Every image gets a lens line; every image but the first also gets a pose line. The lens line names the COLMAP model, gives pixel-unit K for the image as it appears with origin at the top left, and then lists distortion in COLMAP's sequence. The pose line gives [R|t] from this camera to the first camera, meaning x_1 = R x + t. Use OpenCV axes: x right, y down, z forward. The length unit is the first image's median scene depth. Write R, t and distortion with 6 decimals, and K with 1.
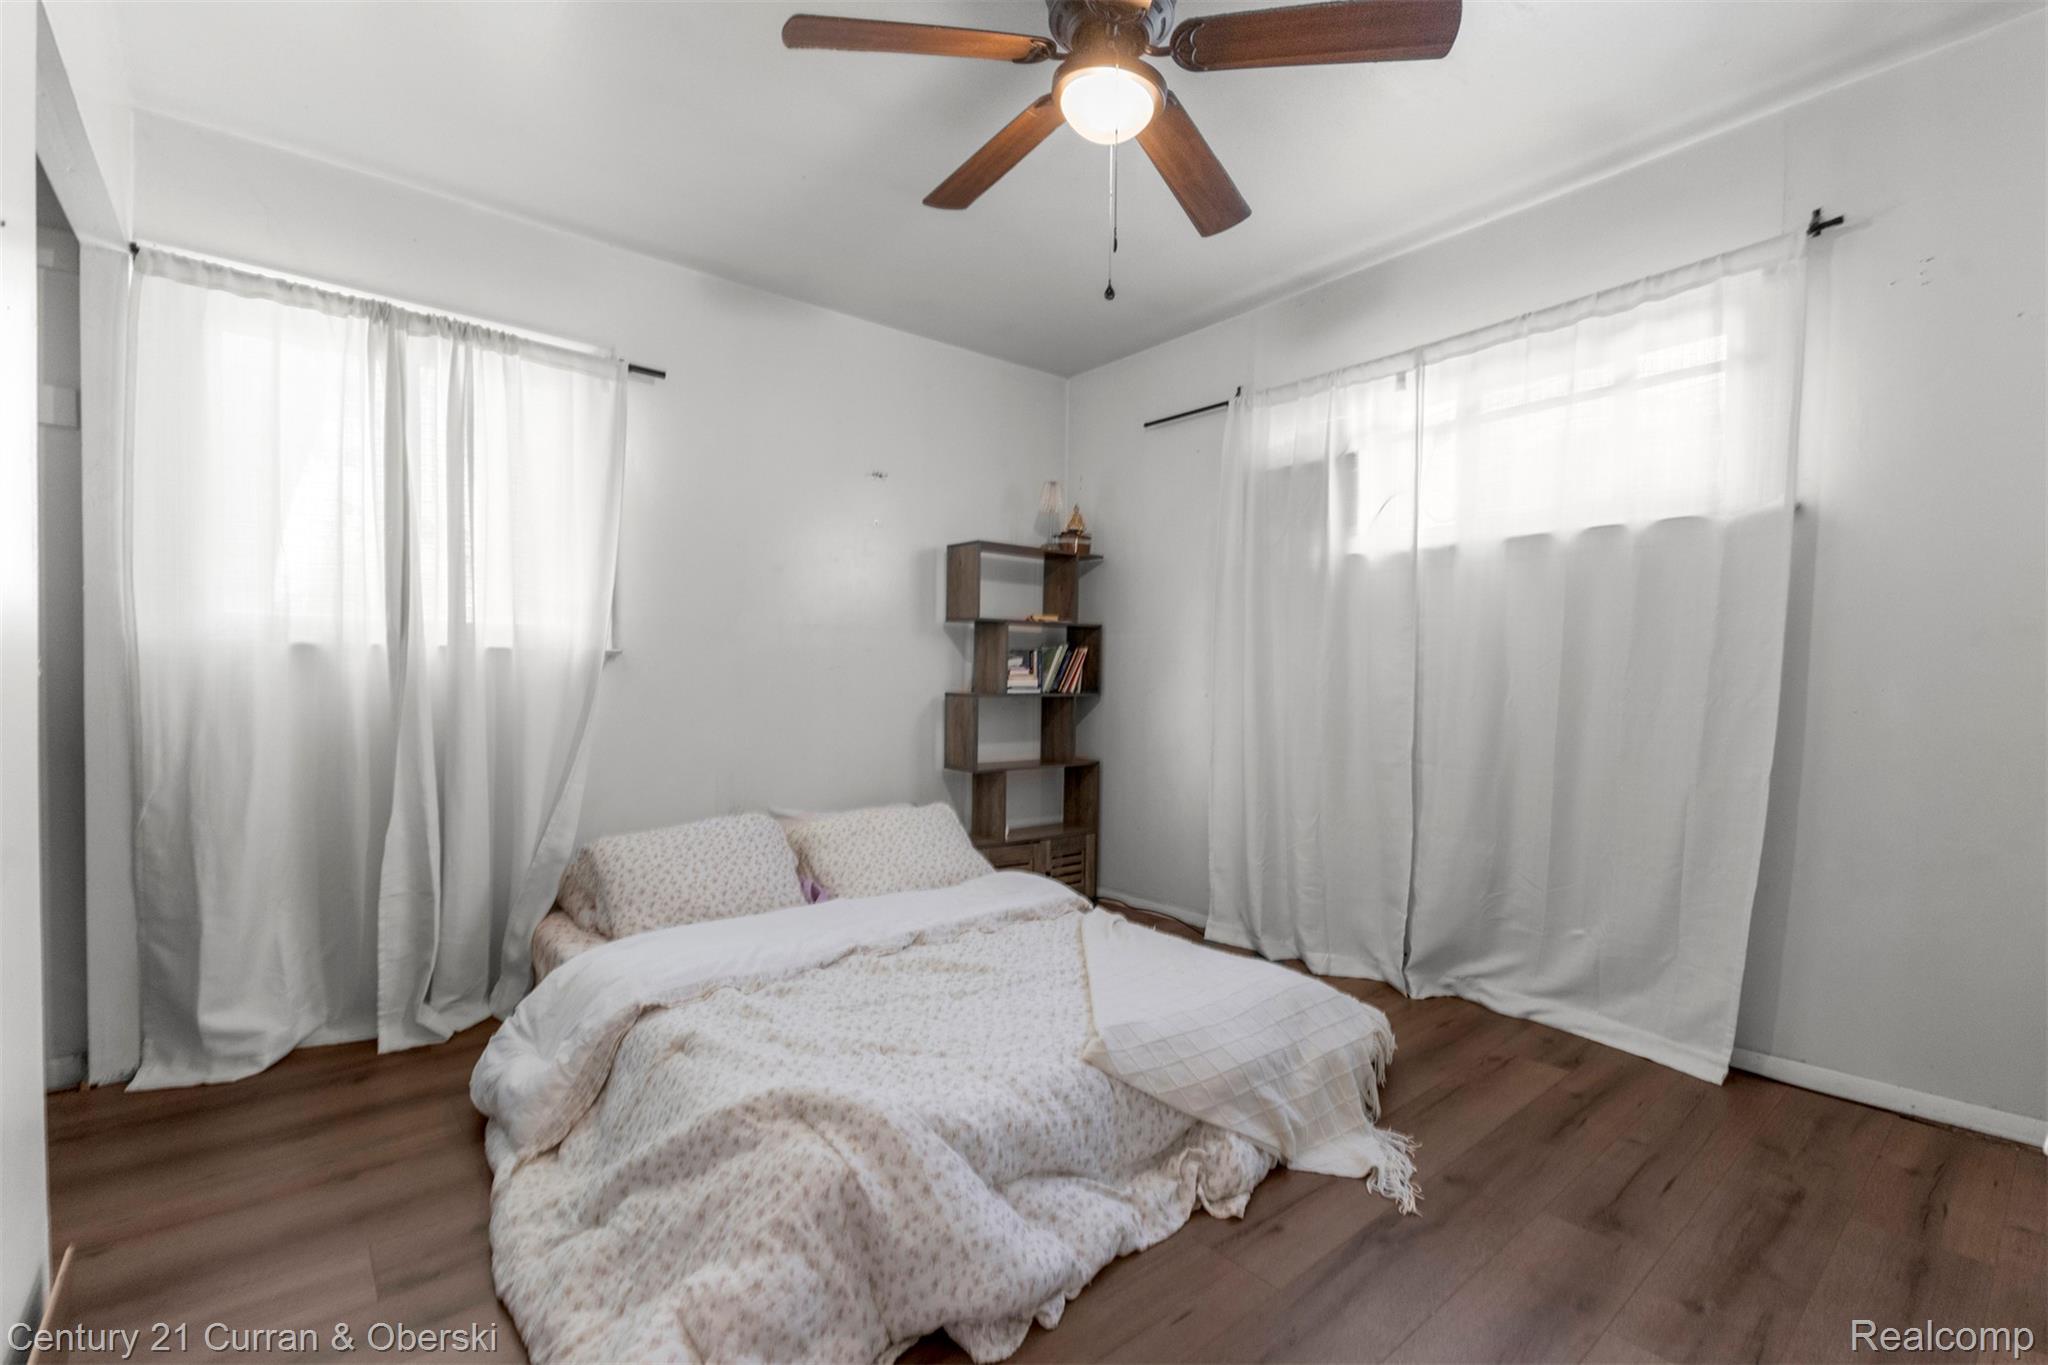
lens RADIAL K [[929.4, 0, 1034.7], [0, 929.4, 697.5], [0, 0, 1]] dist [0.002291, 0.000312]
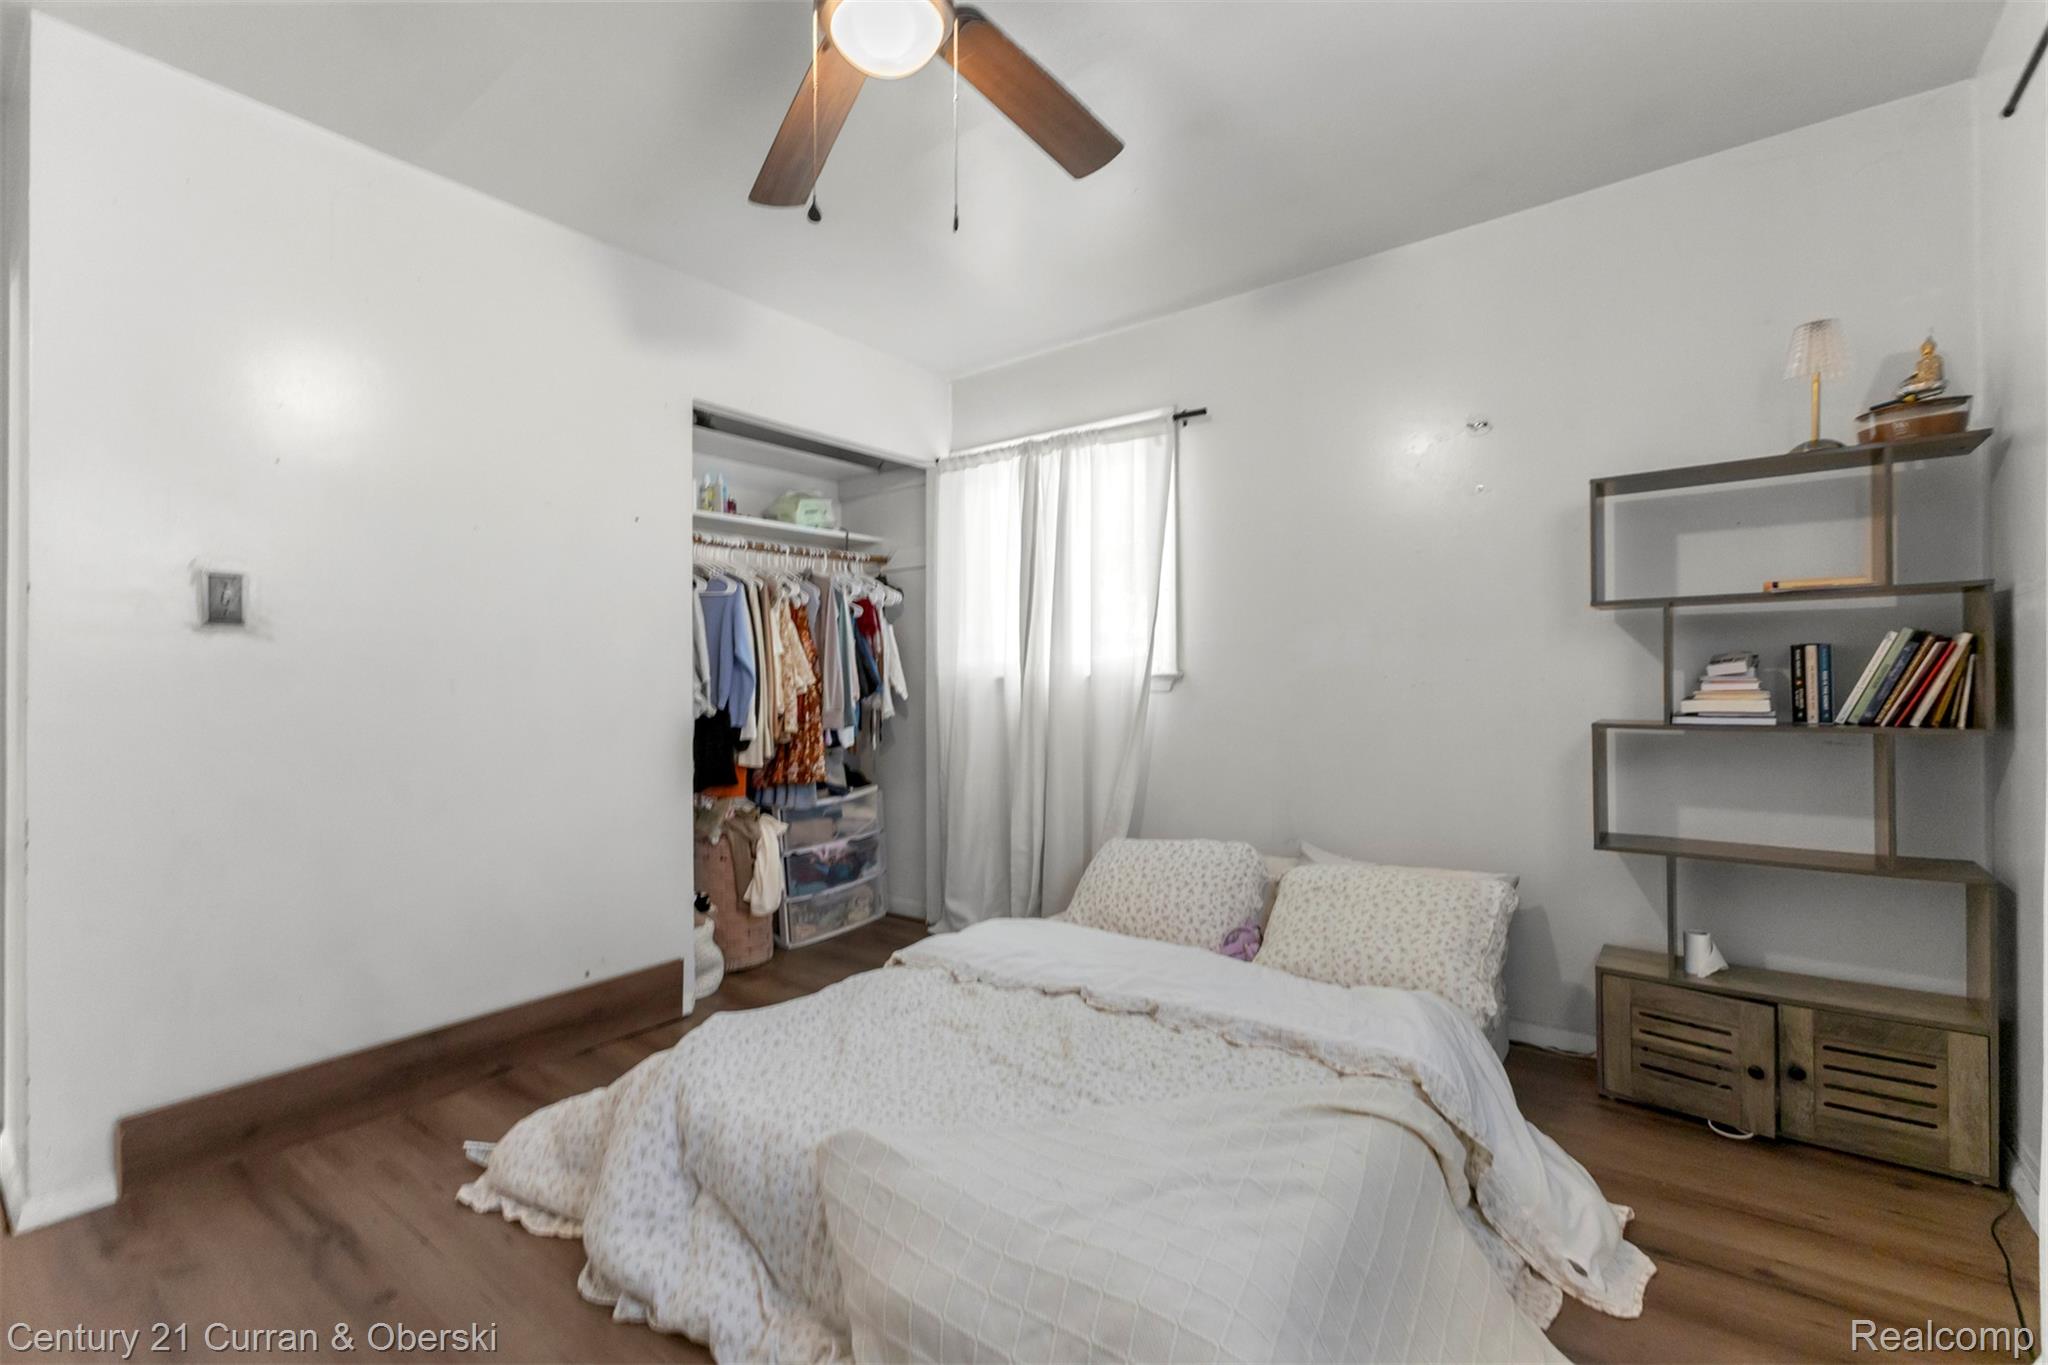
lens RADIAL K [[877.8, 0, 989.1], [0, 877.8, 675.4], [0, 0, 1]] dist [0.001709, 0.000210]
pose [[0.195897, -0.020755, -0.980405, 0.597047], [-0.008274, 0.999705, -0.022817, -0.025752], [0.980590, 0.012582, 0.195667, 0.648706]]
